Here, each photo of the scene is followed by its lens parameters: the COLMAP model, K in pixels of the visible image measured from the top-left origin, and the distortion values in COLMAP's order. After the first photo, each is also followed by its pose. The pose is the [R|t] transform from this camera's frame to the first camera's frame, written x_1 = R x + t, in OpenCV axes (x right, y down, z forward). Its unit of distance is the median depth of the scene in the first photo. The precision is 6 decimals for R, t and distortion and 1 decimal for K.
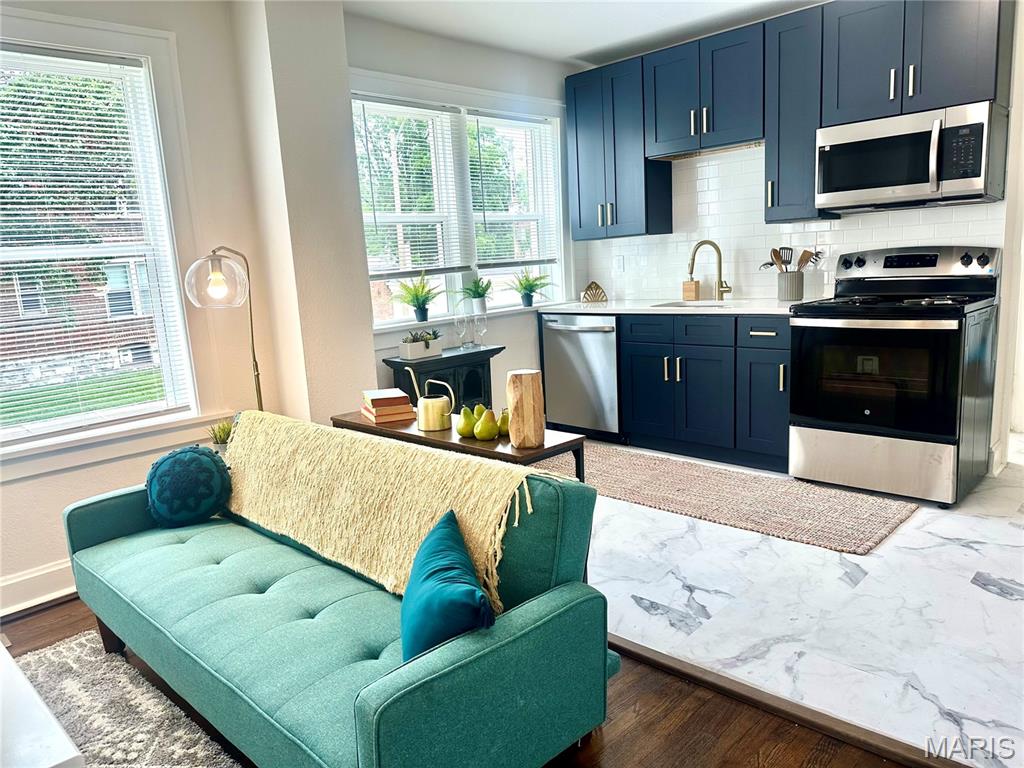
lens RADIAL K [[717.4, 0, 507.8], [0, 717.4, 387.8], [0, 0, 1]] dist [0.054921, -0.056570]
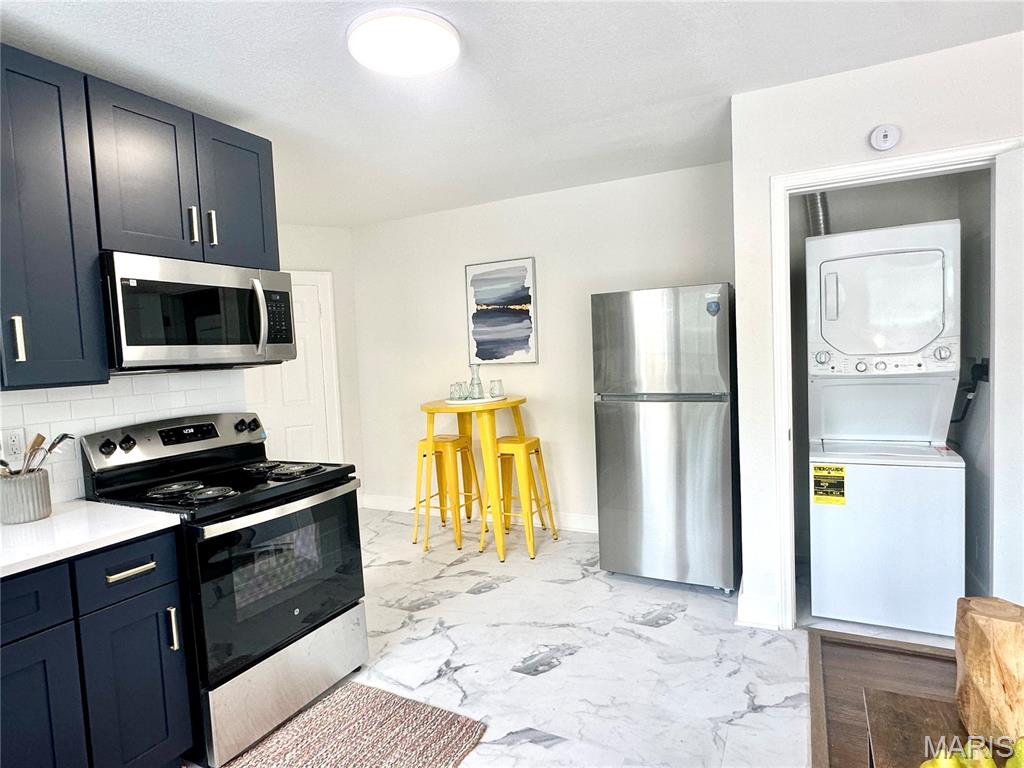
lens RADIAL K [[569.3, 0, 509.0], [0, 569.3, 387.0], [0, 0, 1]] dist [0.001427, -0.000229]
pose [[-0.291437, 0.012953, 0.956502, -0.166328], [0.229124, 0.971747, 0.056652, -0.168339], [-0.928745, 0.235668, -0.286171, 0.781229]]
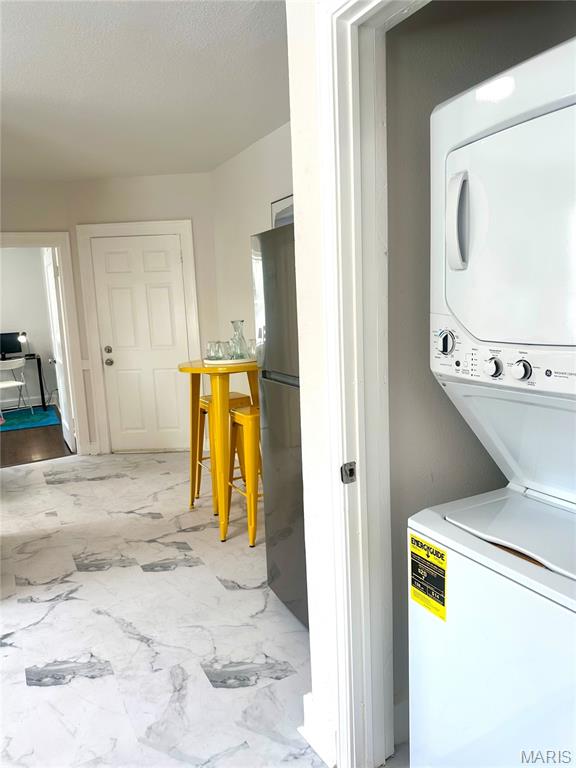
lens RADIAL K [[538.1, 0, 291.4], [0, 538.1, 388.3], [0, 0, 1]] dist [0.054921, -0.056570]
pose [[0.300826, -0.105304, 0.947847, 0.026026], [0.189852, 0.980605, 0.048689, -0.082607], [-0.934591, 0.165304, 0.314984, 0.204693]]
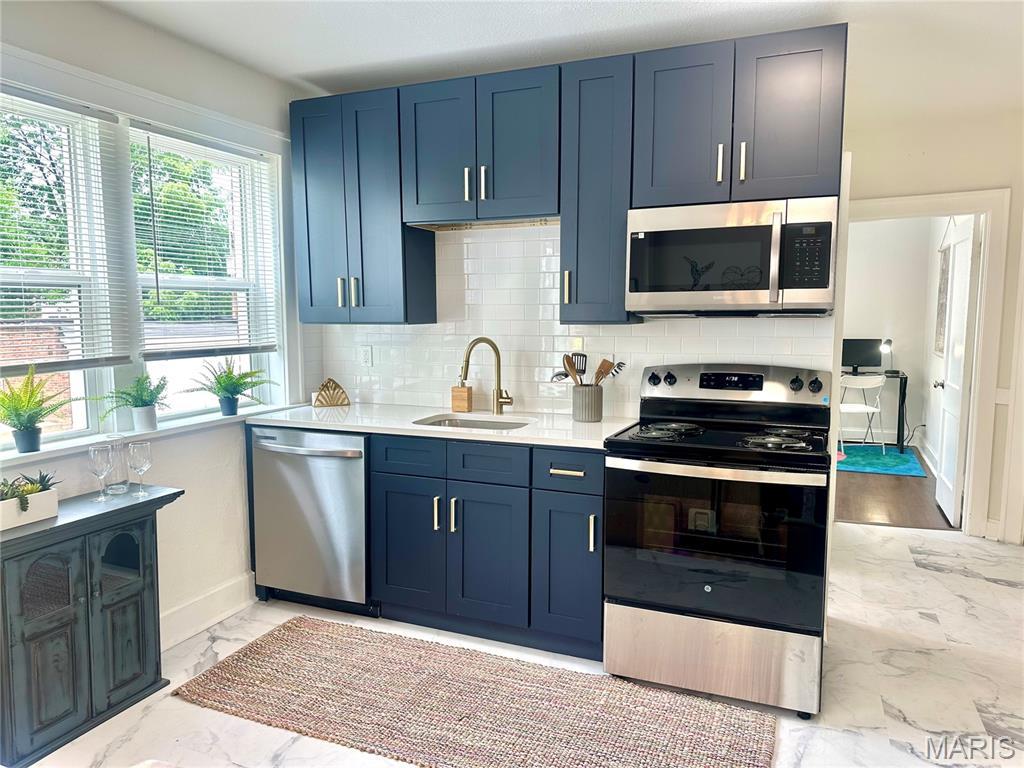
lens RADIAL K [[717.4, 0, 517.6], [0, 717.4, 391.4], [0, 0, 1]] dist [0.054921, -0.056570]
pose [[0.928005, 0.018623, 0.372102, 0.031472], [0.012530, 0.996625, -0.081128, -0.094642], [-0.372357, 0.079950, 0.924639, 0.322353]]
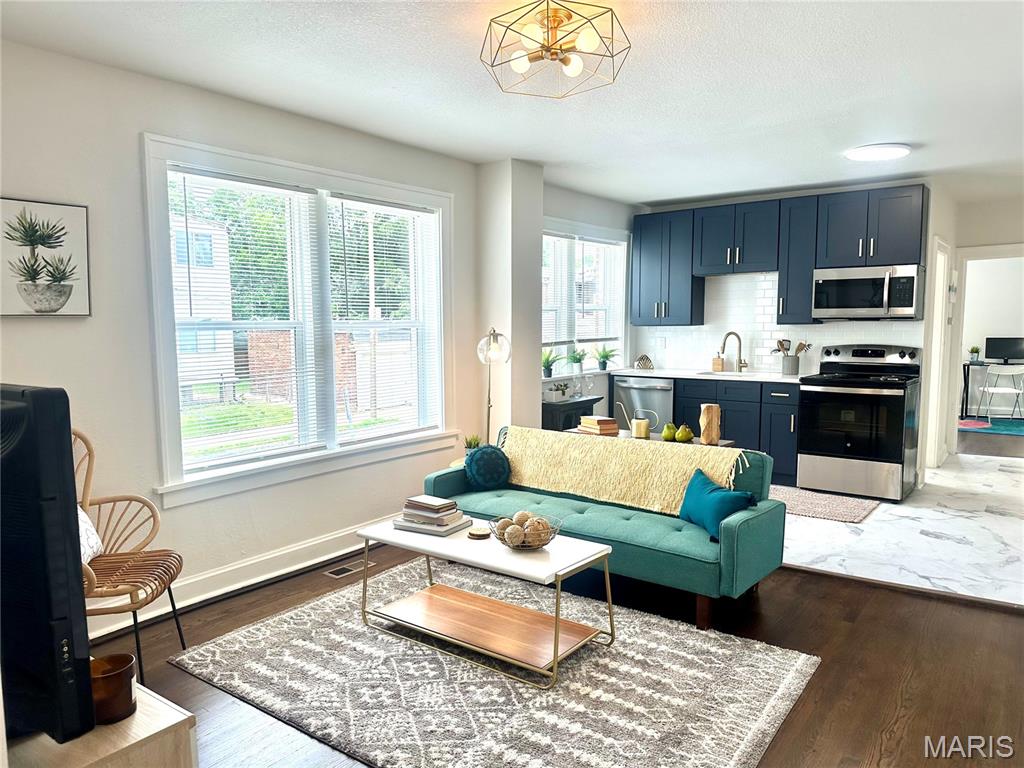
lens RADIAL K [[717.4, 0, 521.5], [0, 717.4, 391.0], [0, 0, 1]] dist [0.054921, -0.056570]
pose [[0.989956, 0.040598, 0.135422, -0.392022], [-0.028812, 0.995714, -0.087887, 0.066878], [-0.138410, 0.083103, 0.986882, -0.438607]]
